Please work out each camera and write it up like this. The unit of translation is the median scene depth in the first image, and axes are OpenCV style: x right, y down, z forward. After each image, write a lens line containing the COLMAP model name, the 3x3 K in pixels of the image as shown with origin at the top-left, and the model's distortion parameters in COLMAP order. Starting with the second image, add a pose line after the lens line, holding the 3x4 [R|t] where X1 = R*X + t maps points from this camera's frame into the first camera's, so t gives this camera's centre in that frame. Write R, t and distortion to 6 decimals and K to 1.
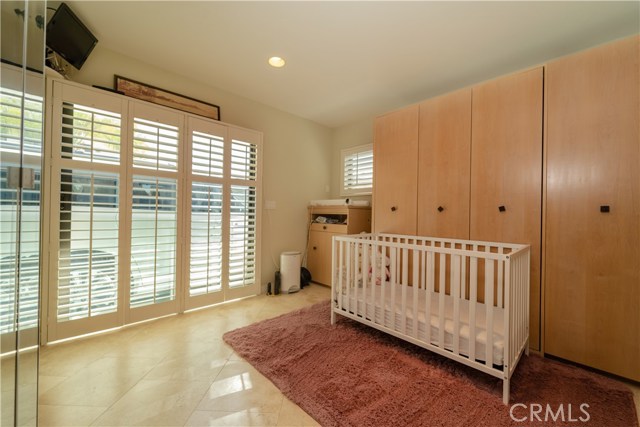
lens RADIAL K [[255.0, 0, 320.5], [0, 255.0, 212.2], [0, 0, 1]] dist [-0.000984, -0.000314]
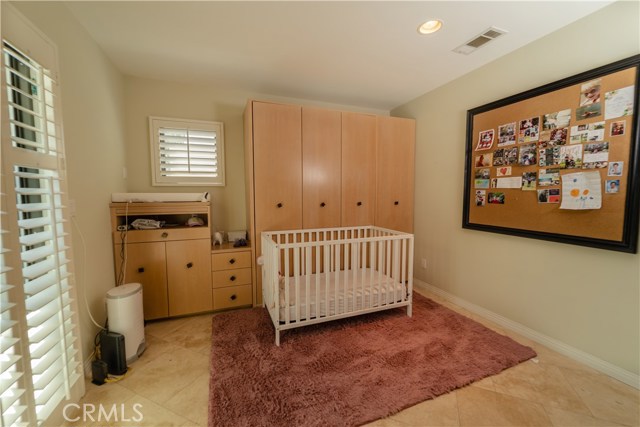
lens RADIAL K [[255.0, 0, 323.6], [0, 255.0, 212.5], [0, 0, 1]] dist [-0.000984, -0.000314]
pose [[0.379854, -0.076839, 0.921850, -0.610022], [0.010597, 0.996840, 0.078723, -0.064948], [-0.924986, -0.020134, 0.379468, 0.518342]]
